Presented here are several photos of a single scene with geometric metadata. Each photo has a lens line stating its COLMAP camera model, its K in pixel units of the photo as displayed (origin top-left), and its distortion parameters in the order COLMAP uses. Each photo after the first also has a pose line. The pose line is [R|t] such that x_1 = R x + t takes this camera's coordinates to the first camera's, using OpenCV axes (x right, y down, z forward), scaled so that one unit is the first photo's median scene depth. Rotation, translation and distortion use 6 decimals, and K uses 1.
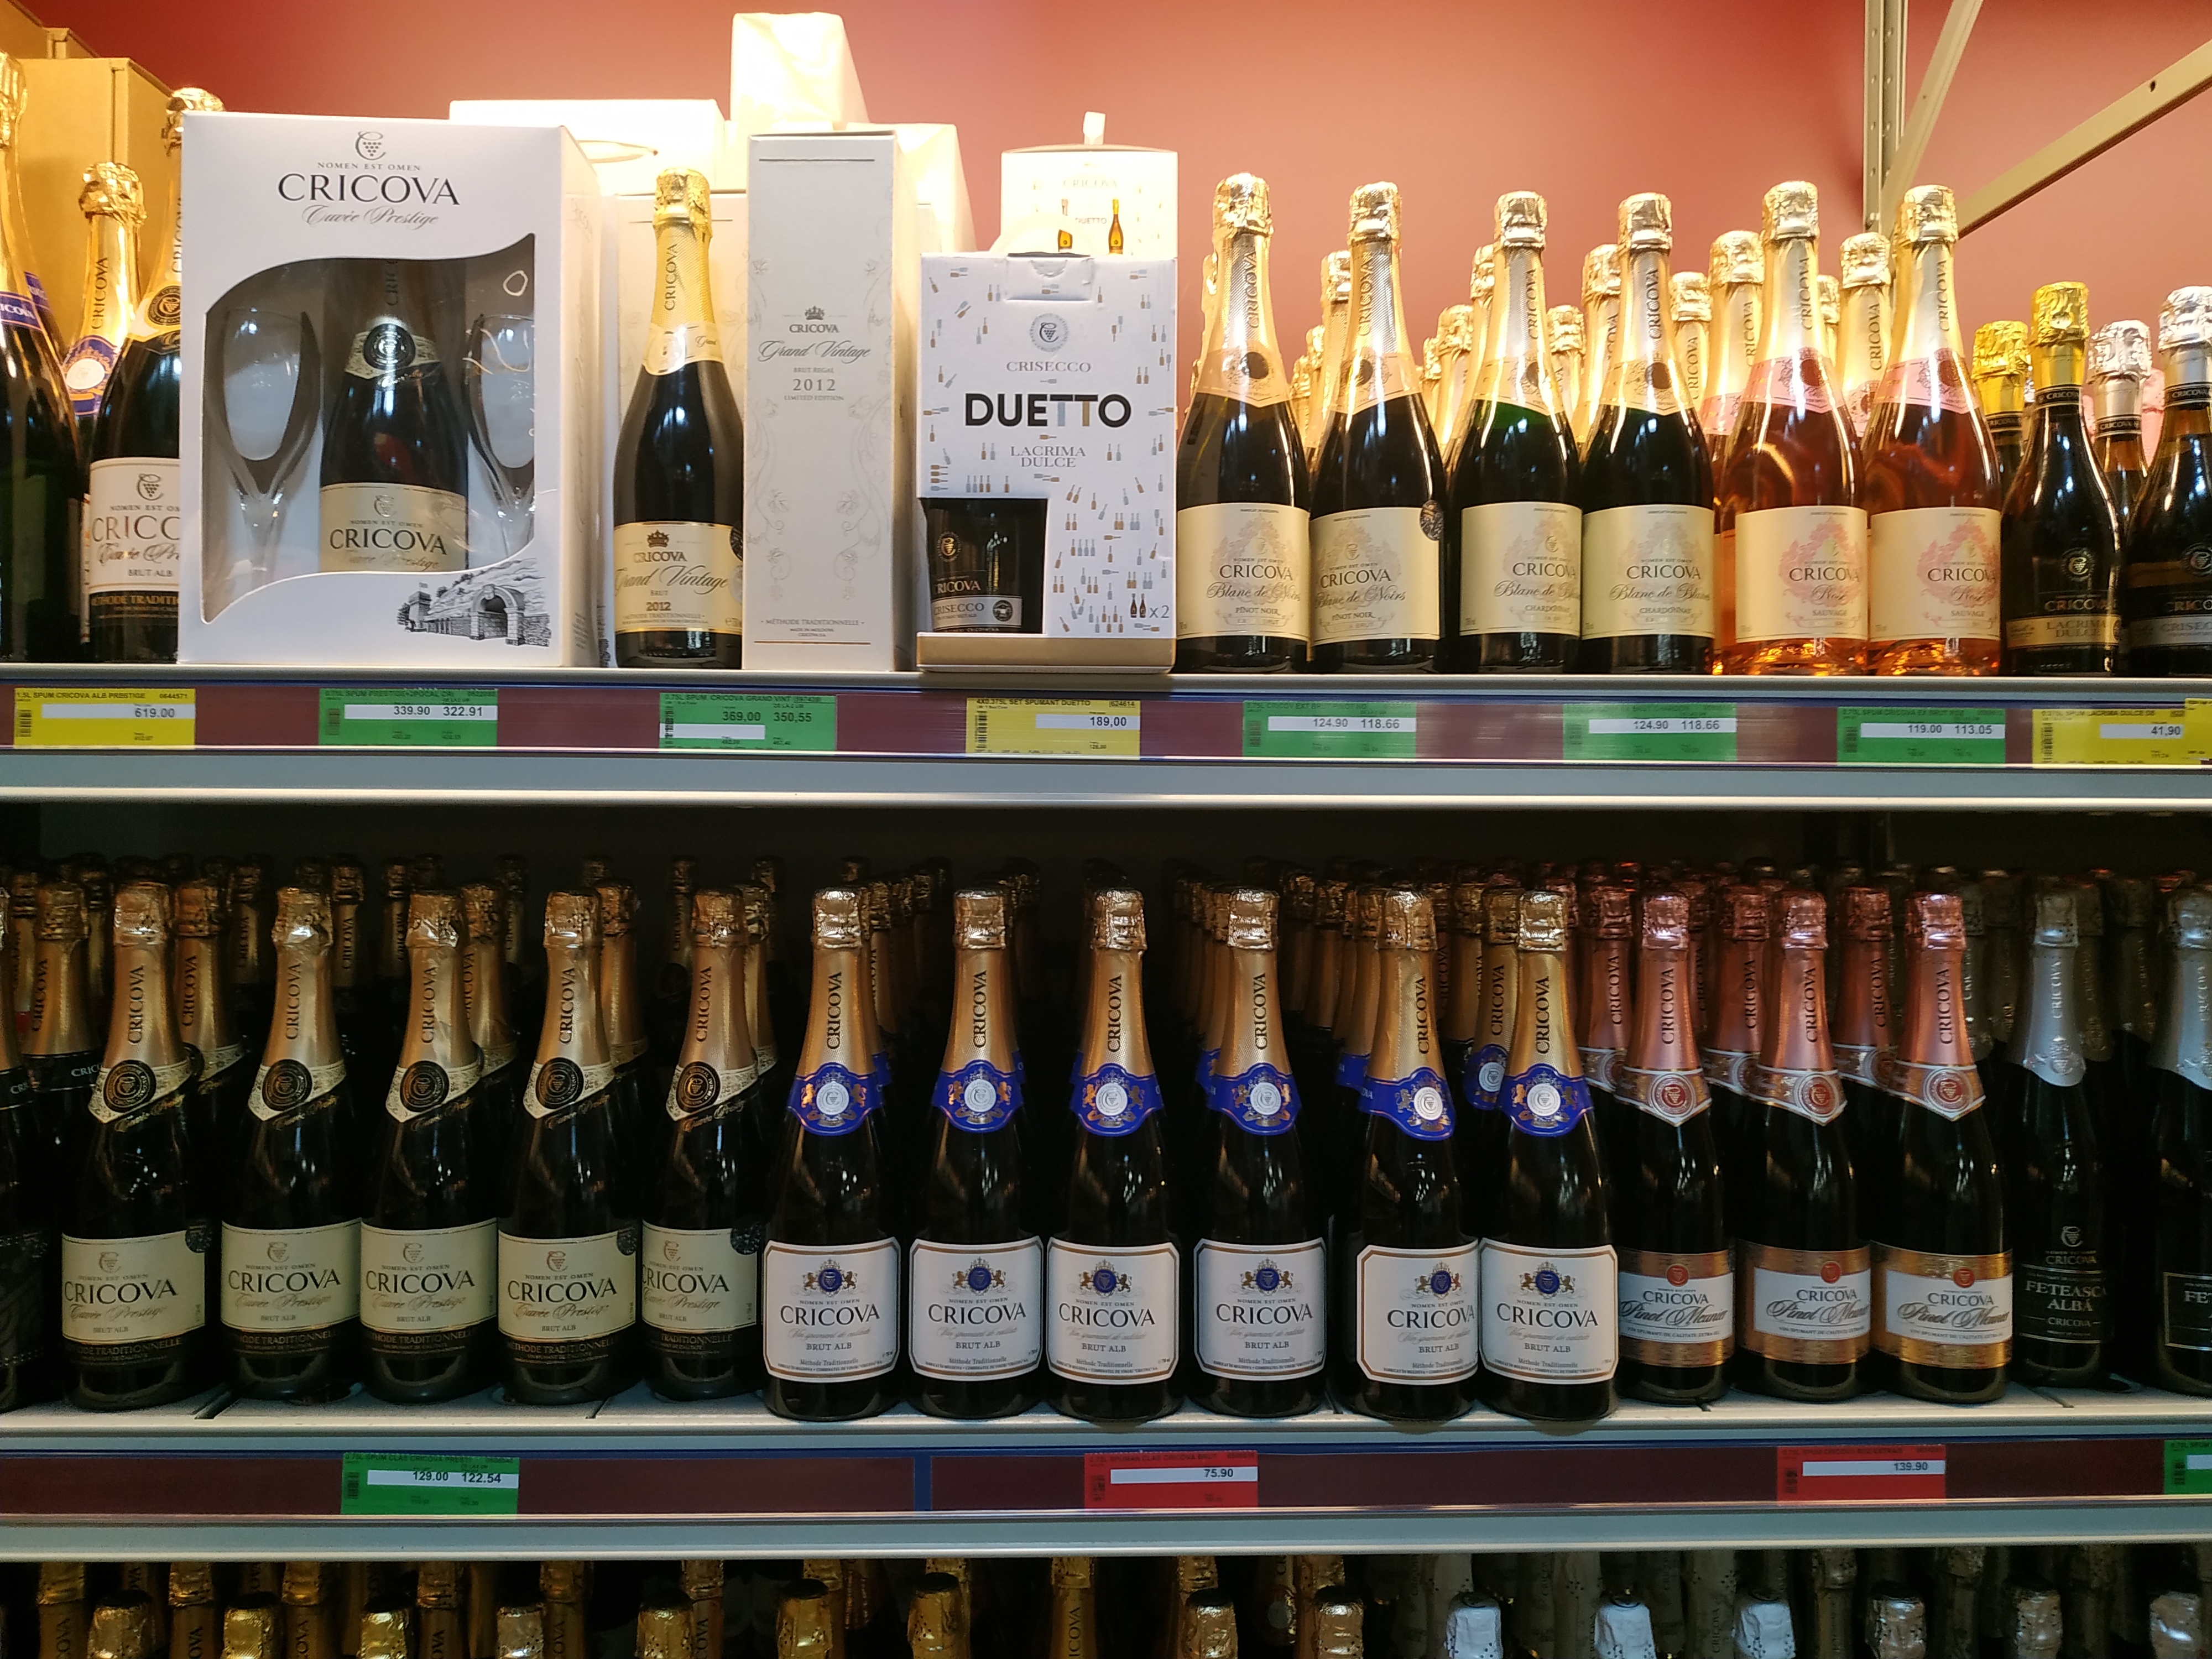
lens RADIAL K [[1609.5, 0, 1104.6], [0, 1609.5, 855.6], [0, 0, 1]] dist [-0.002394, -0.004079]
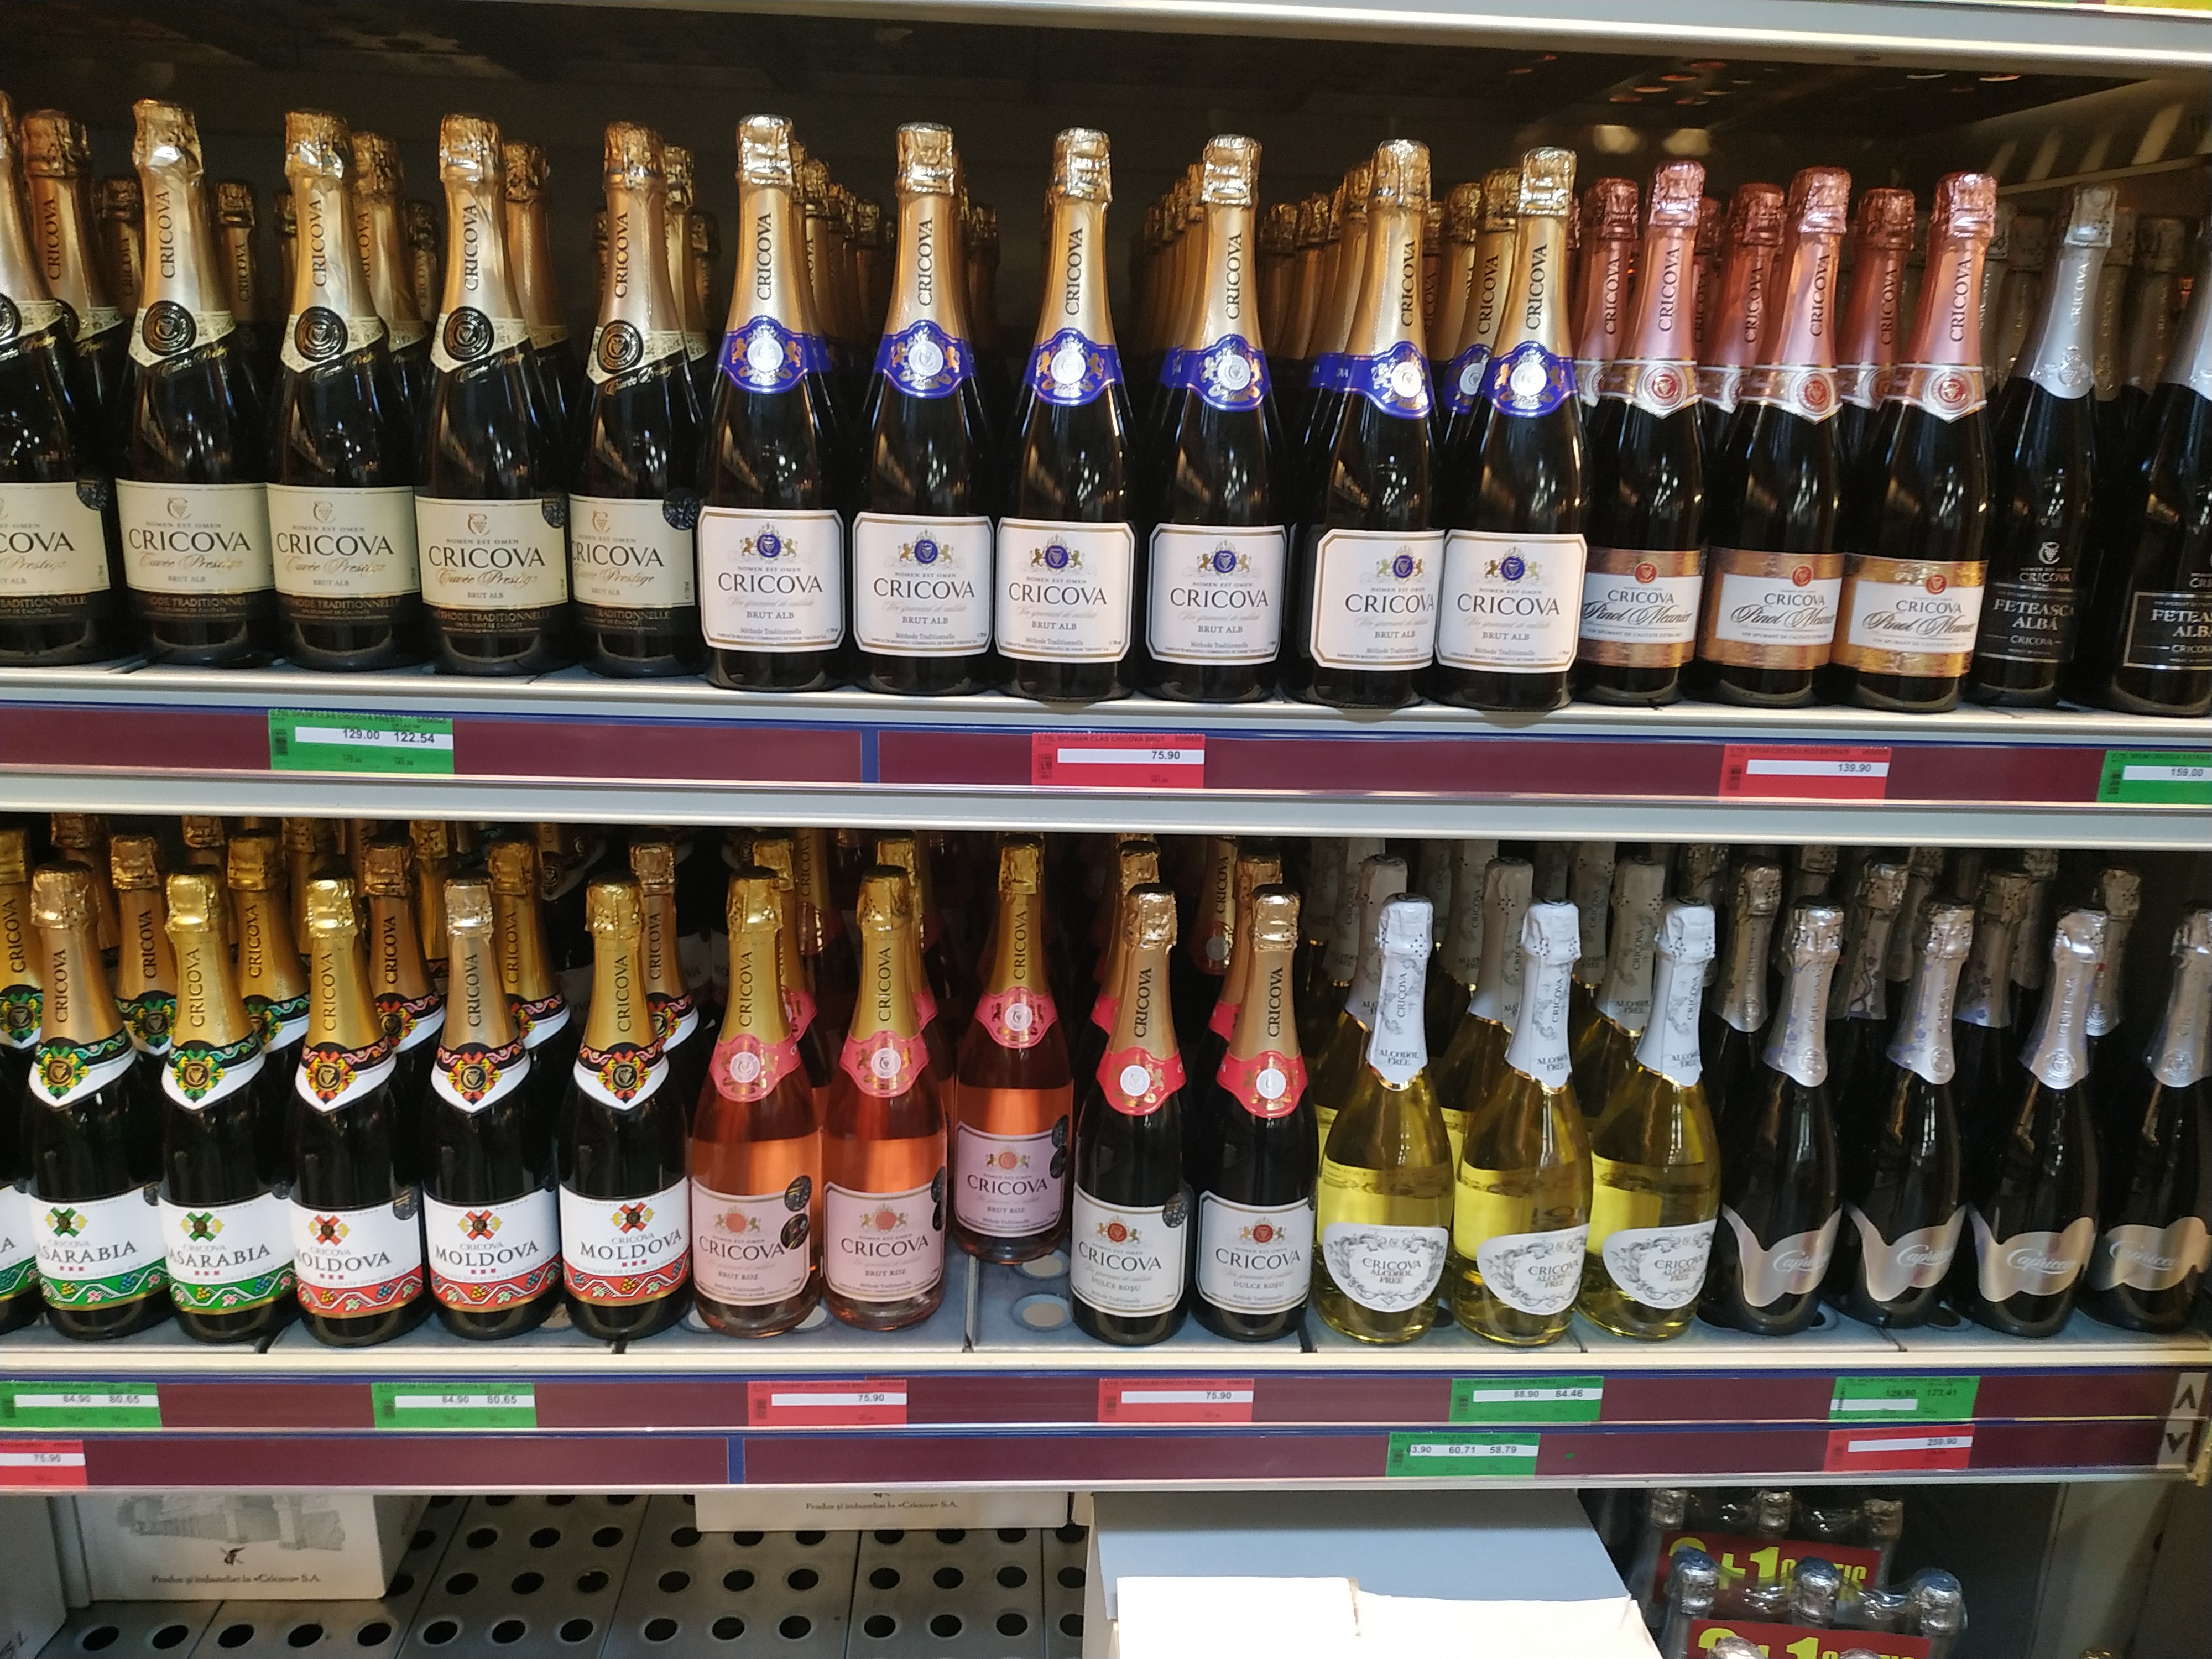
lens RADIAL K [[1608.1, 0, 1113.8], [0, 1608.1, 823.8], [0, 0, 1]] dist [0.007666, -0.014986]
pose [[0.999198, 0.023808, 0.032199, 0.007013], [-0.031336, 0.965502, 0.258502, 0.164040], [-0.024934, -0.259304, 0.965474, 0.029196]]
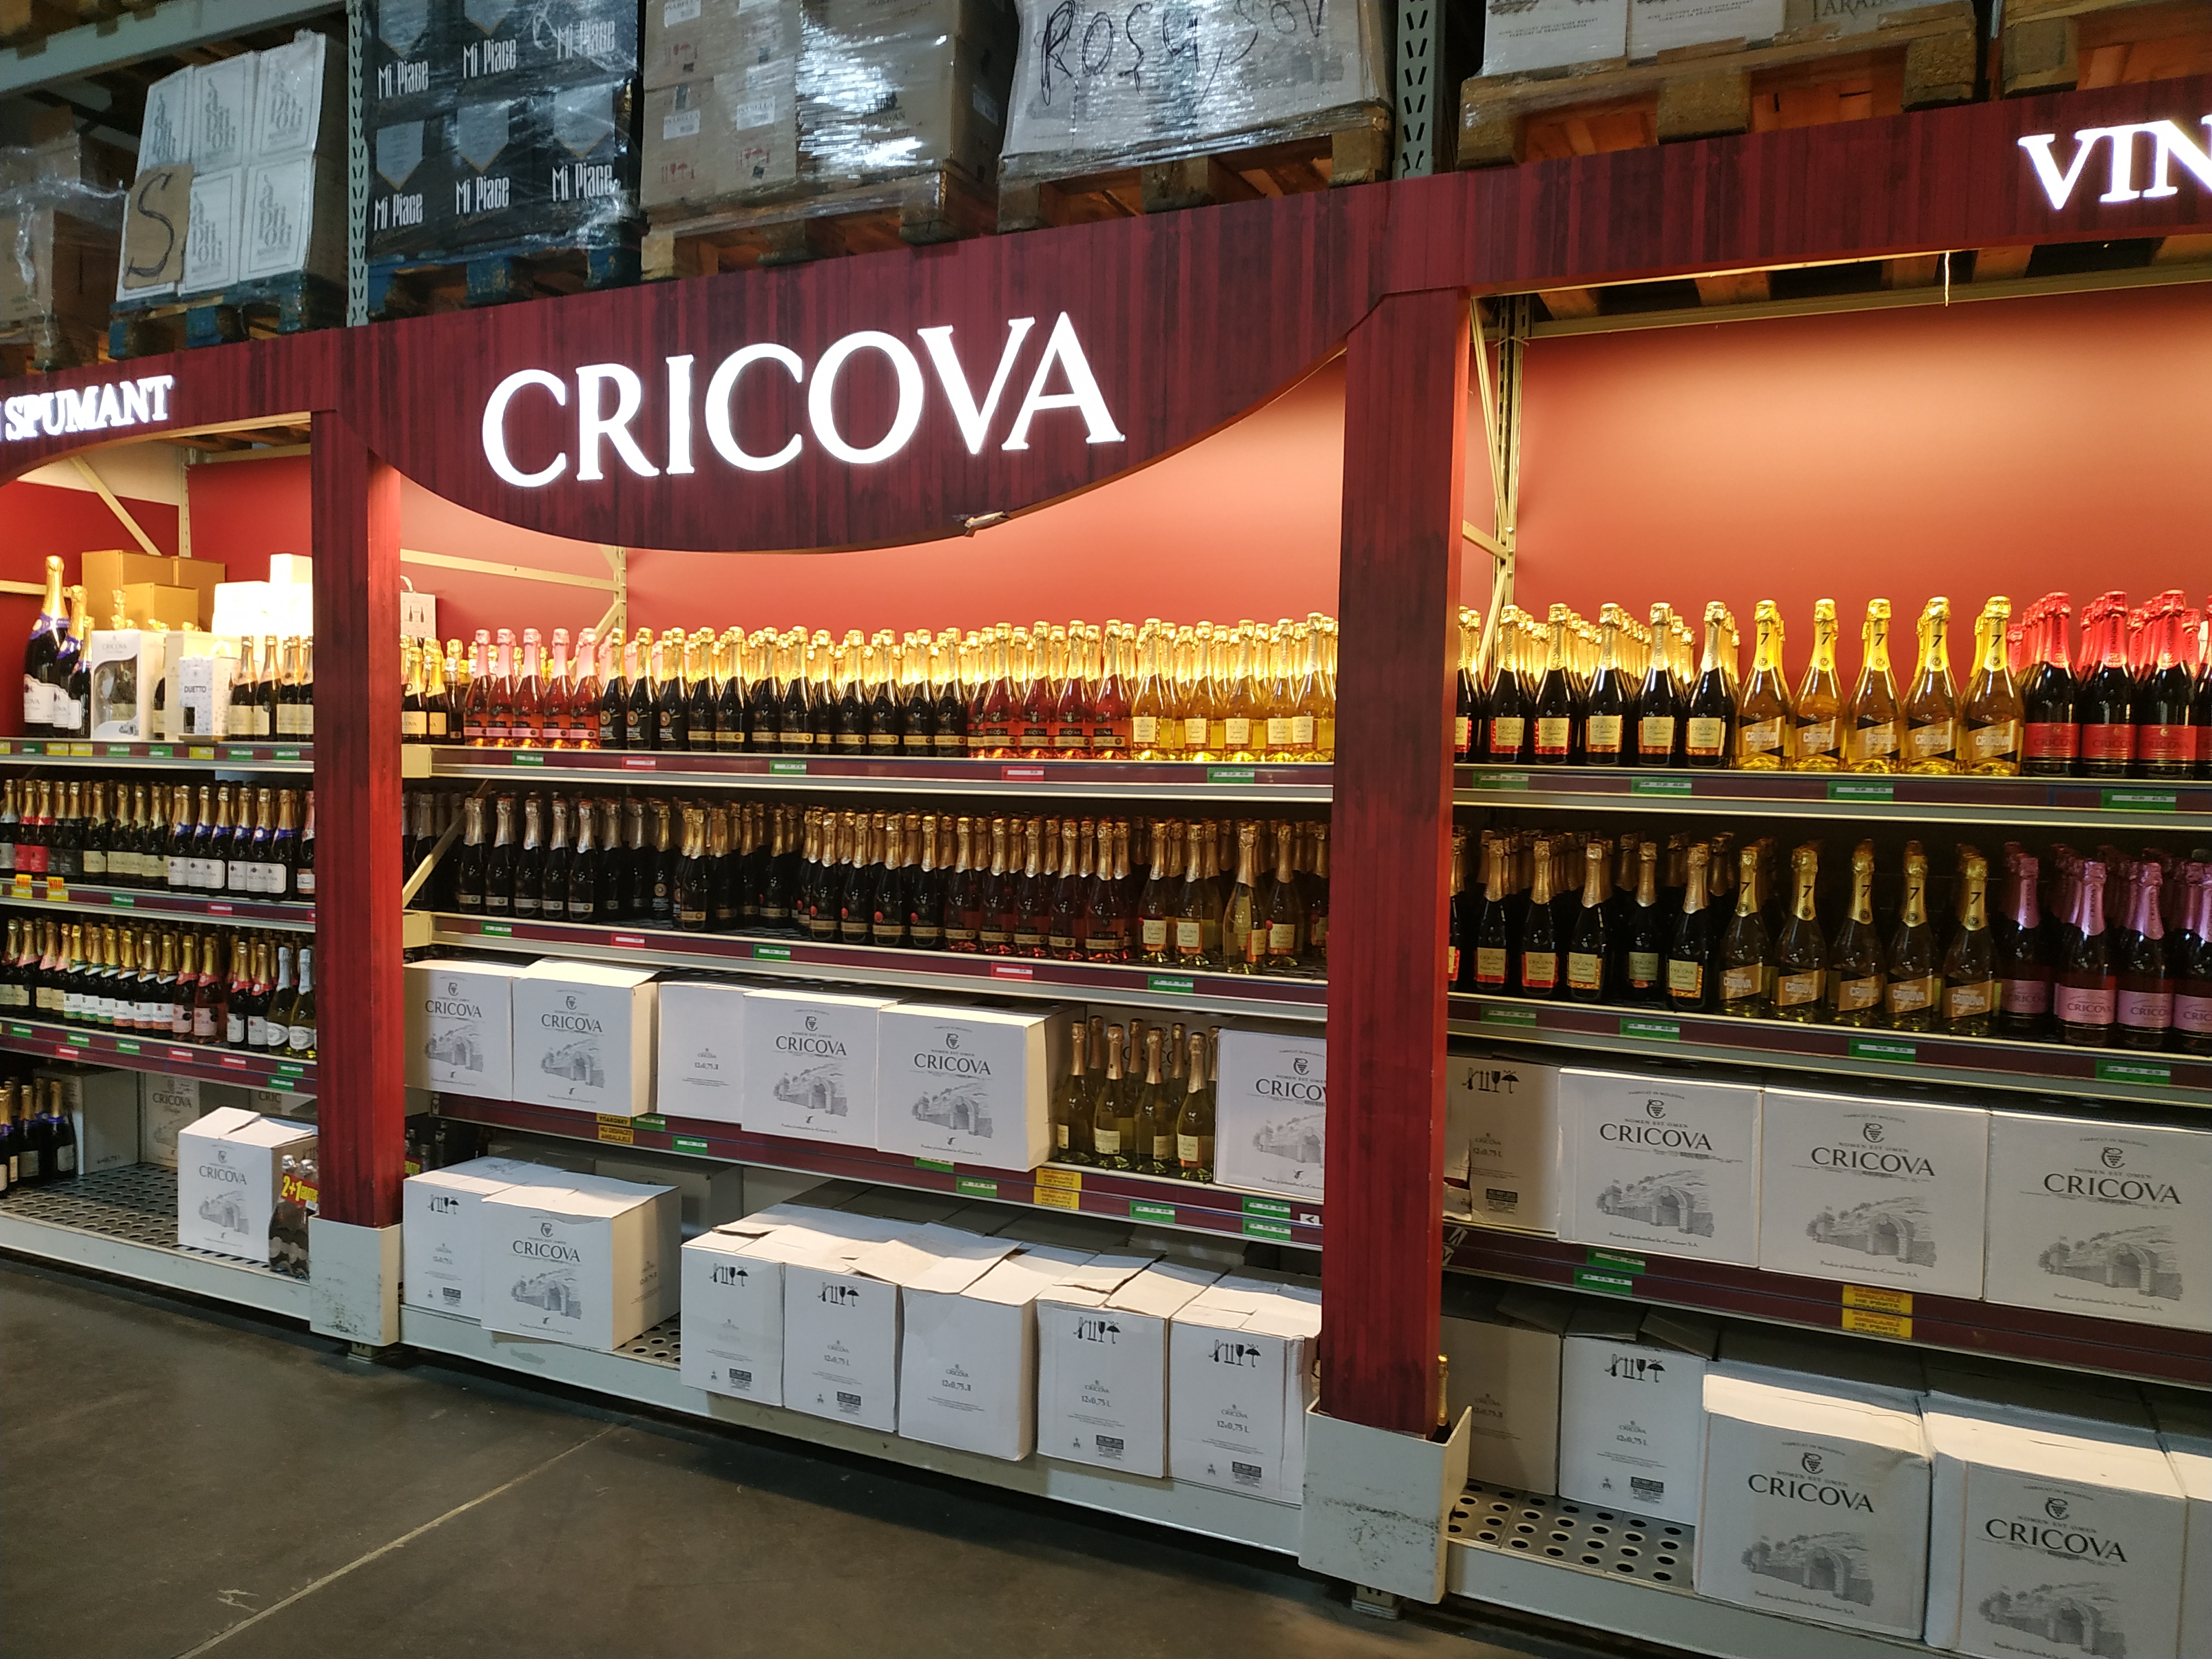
lens RADIAL K [[1586.3, 0, 1106.0], [0, 1586.3, 829.5], [0, 0, 1]] dist [0.028091, -0.048372]
pose [[0.891592, 0.033291, -0.451614, 4.461816], [-0.023364, 0.999348, 0.027541, -0.044347], [0.452237, -0.014004, 0.891788, -2.012689]]
